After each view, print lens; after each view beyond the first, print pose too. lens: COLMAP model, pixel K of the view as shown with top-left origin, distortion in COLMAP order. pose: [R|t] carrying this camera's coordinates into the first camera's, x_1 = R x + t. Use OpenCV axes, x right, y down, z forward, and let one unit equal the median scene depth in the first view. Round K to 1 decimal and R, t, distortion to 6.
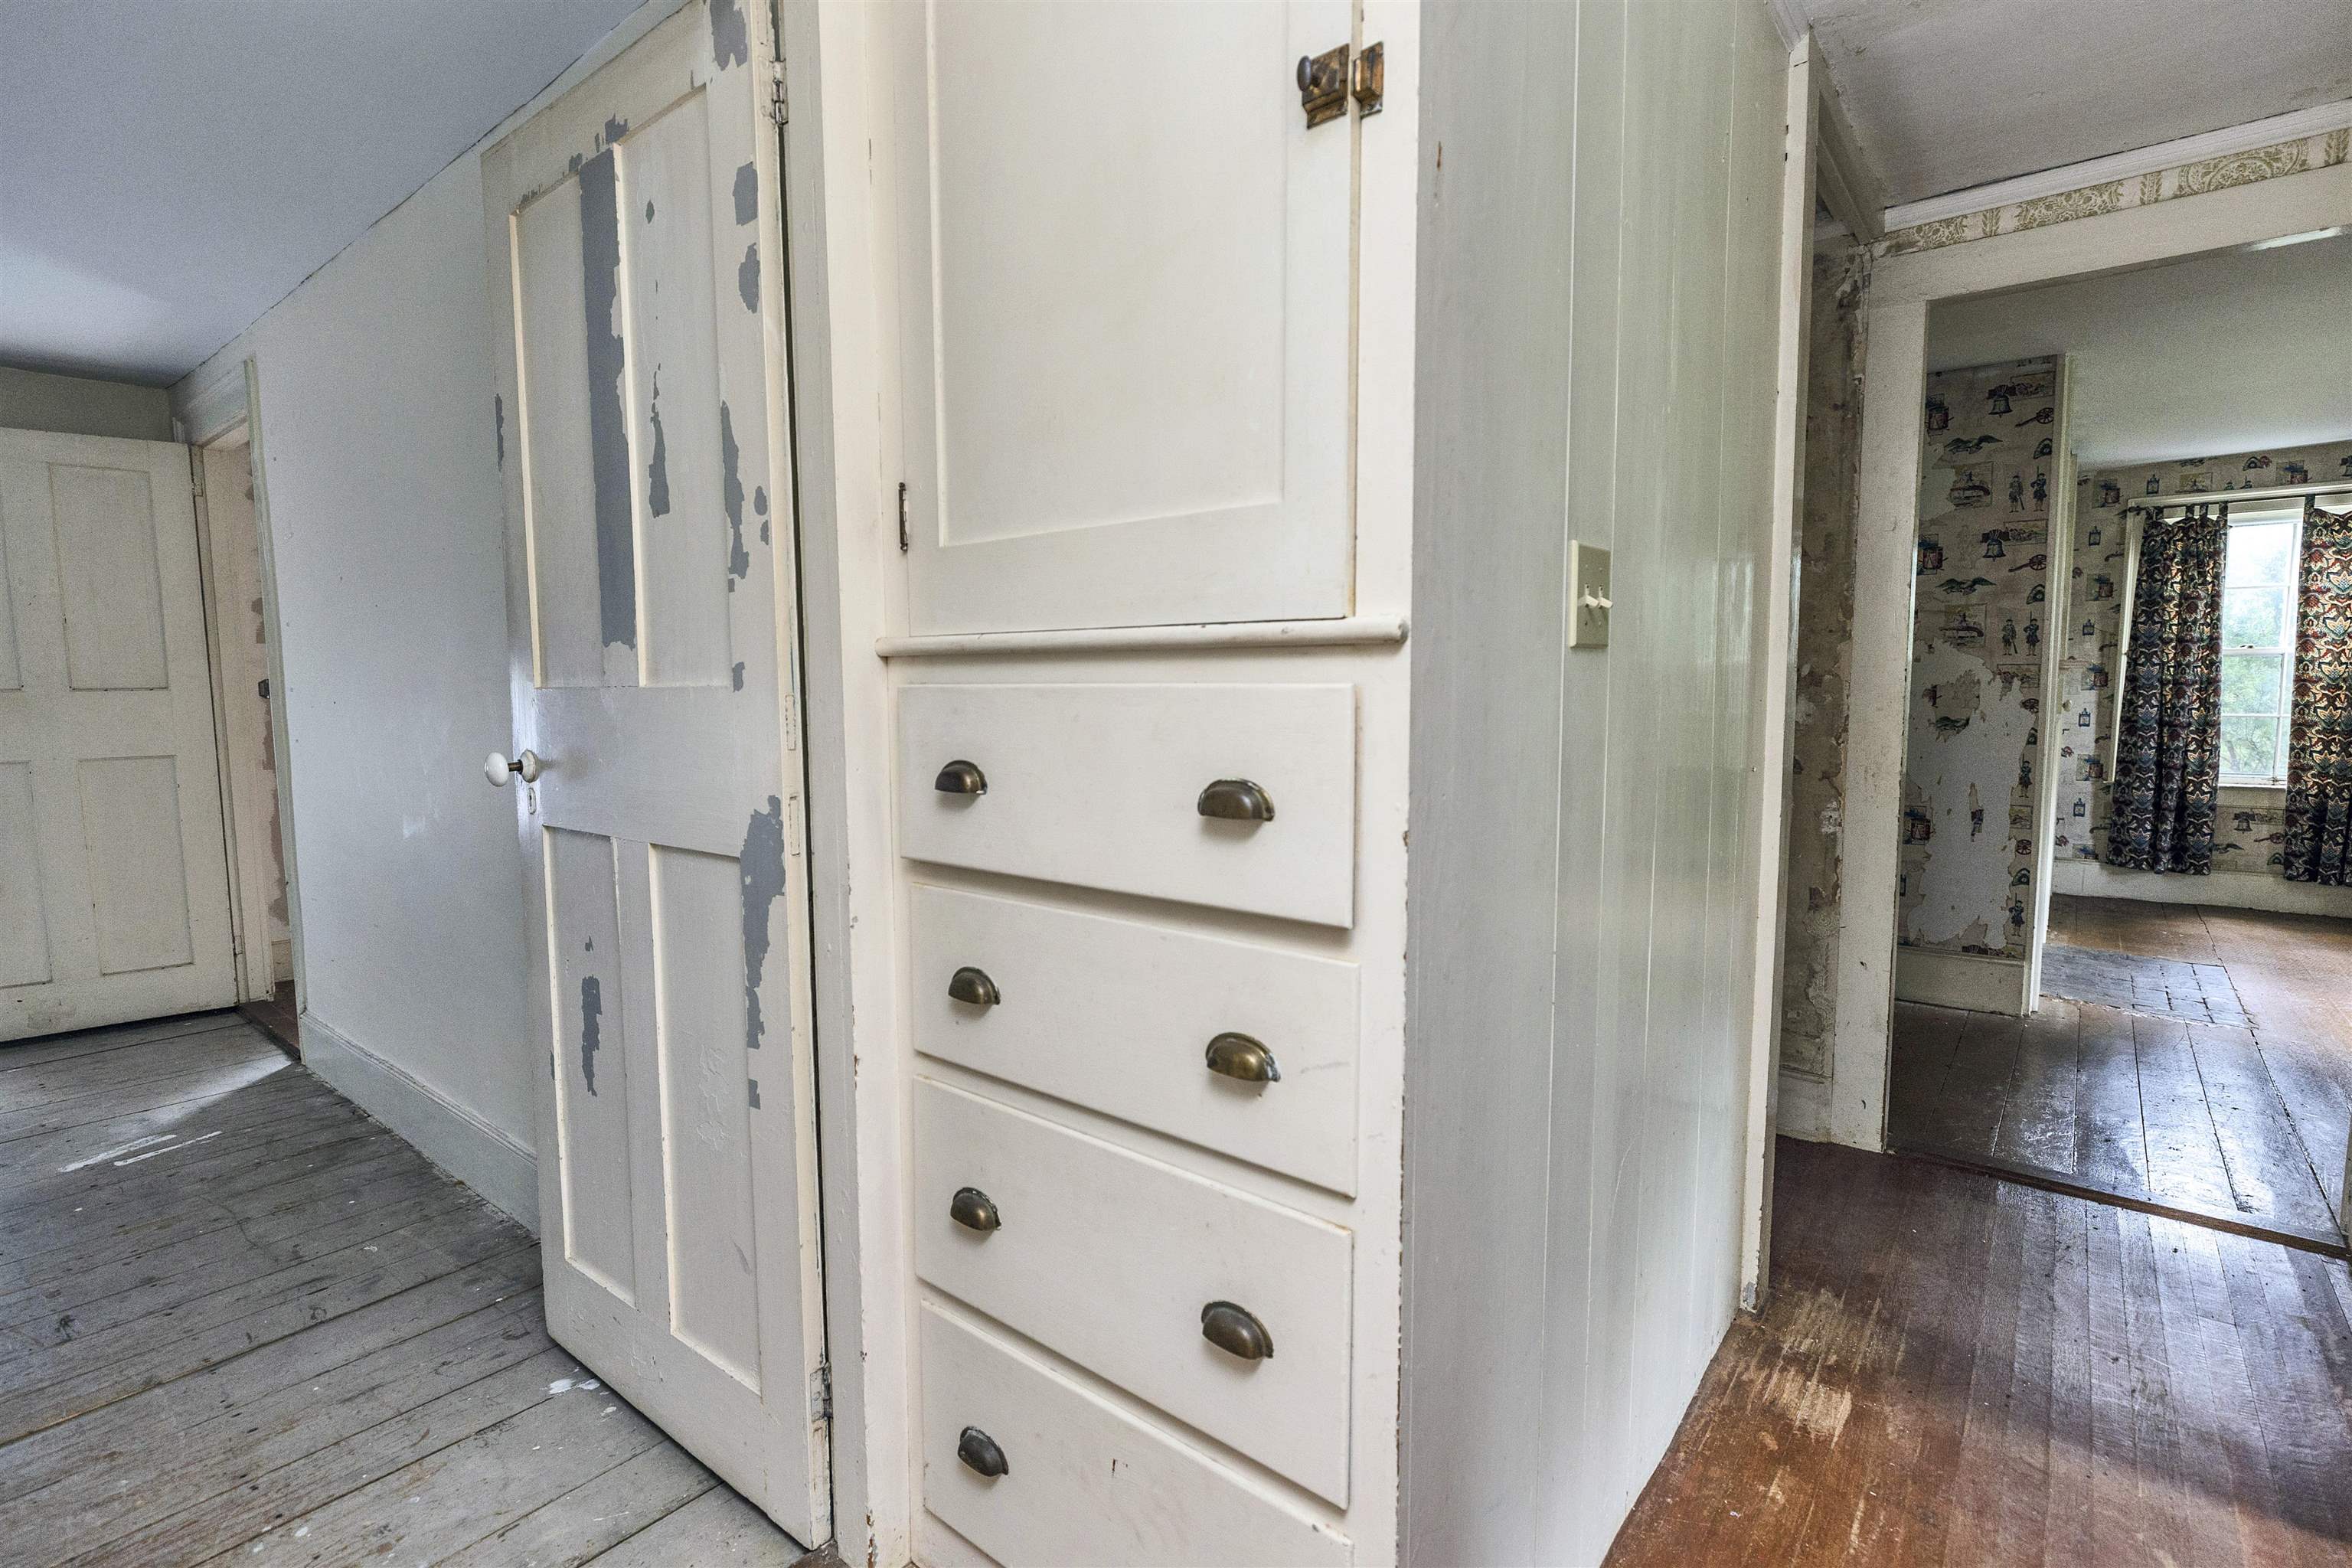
lens RADIAL K [[1089.1, 0, 1175.9], [0, 1089.1, 778.3], [0, 0, 1]] dist [0.004342, 0.000687]
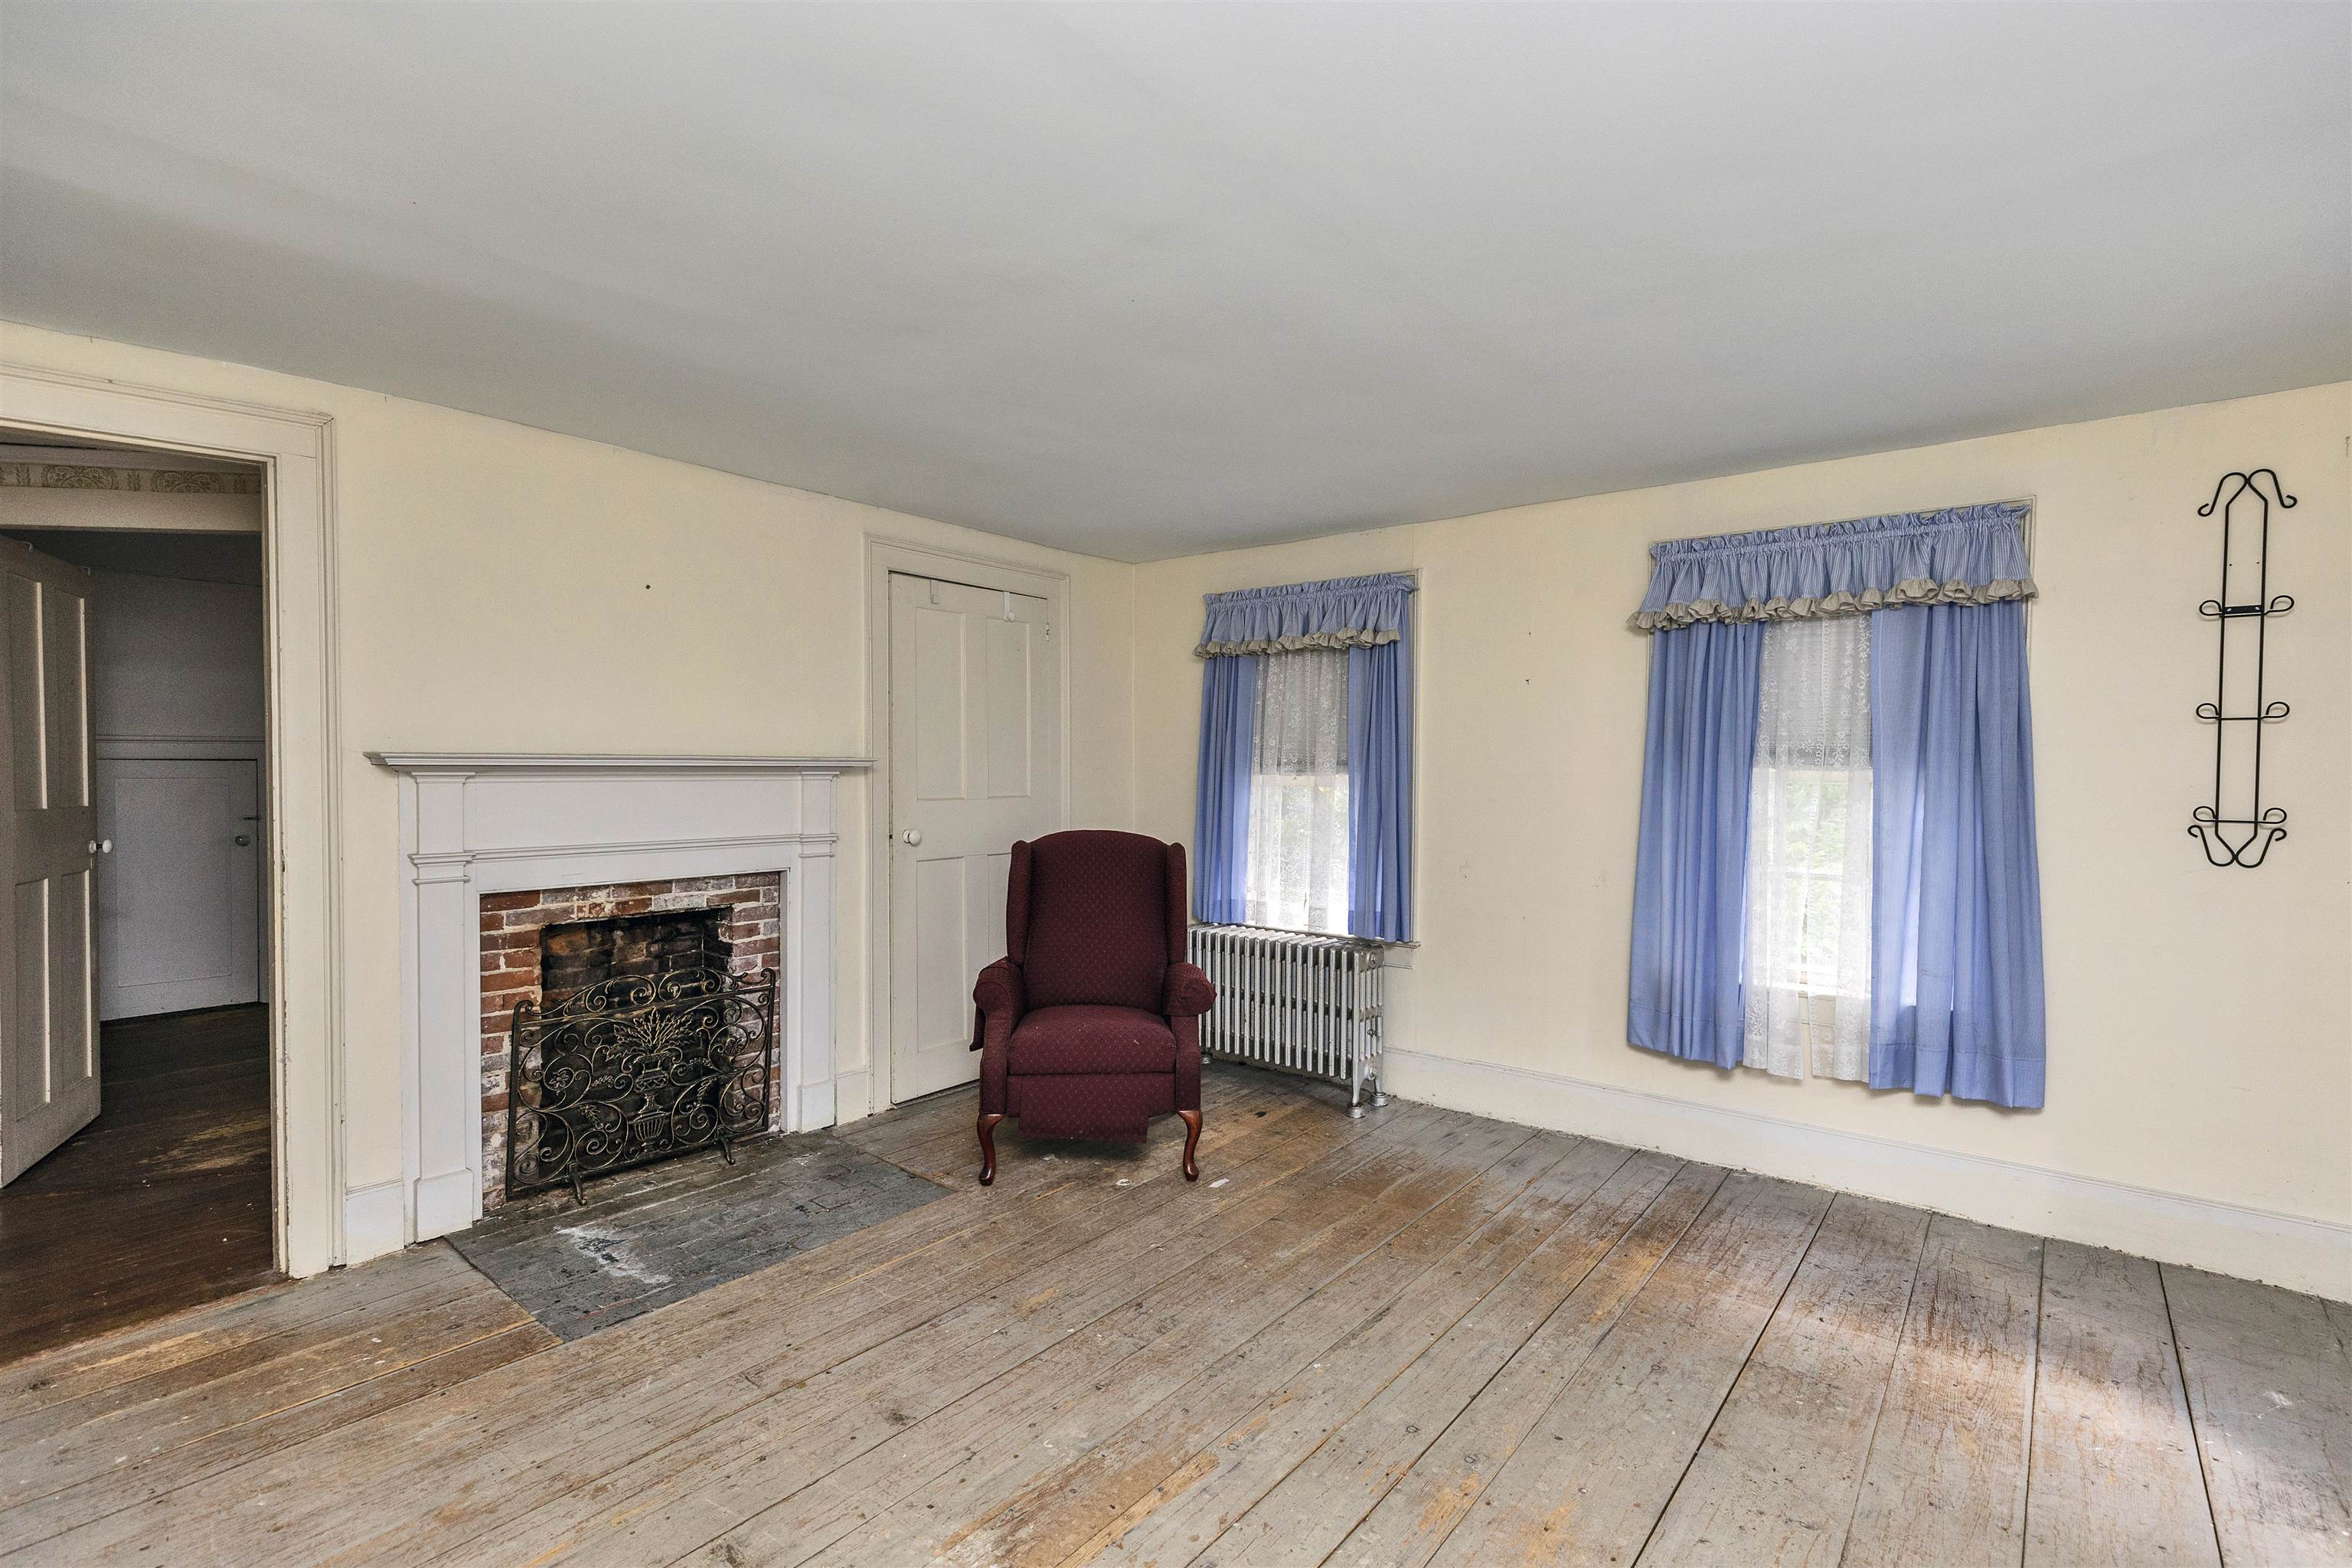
lens RADIAL K [[1089.1, 0, 1175.0], [0, 1089.1, 789.1], [0, 0, 1]] dist [0.004342, 0.000687]
pose [[-0.999869, 0.011442, 0.011473, -1.948603], [0.012704, 0.993080, 0.116749, -0.227276], [-0.010058, 0.116880, -0.993095, 2.053801]]
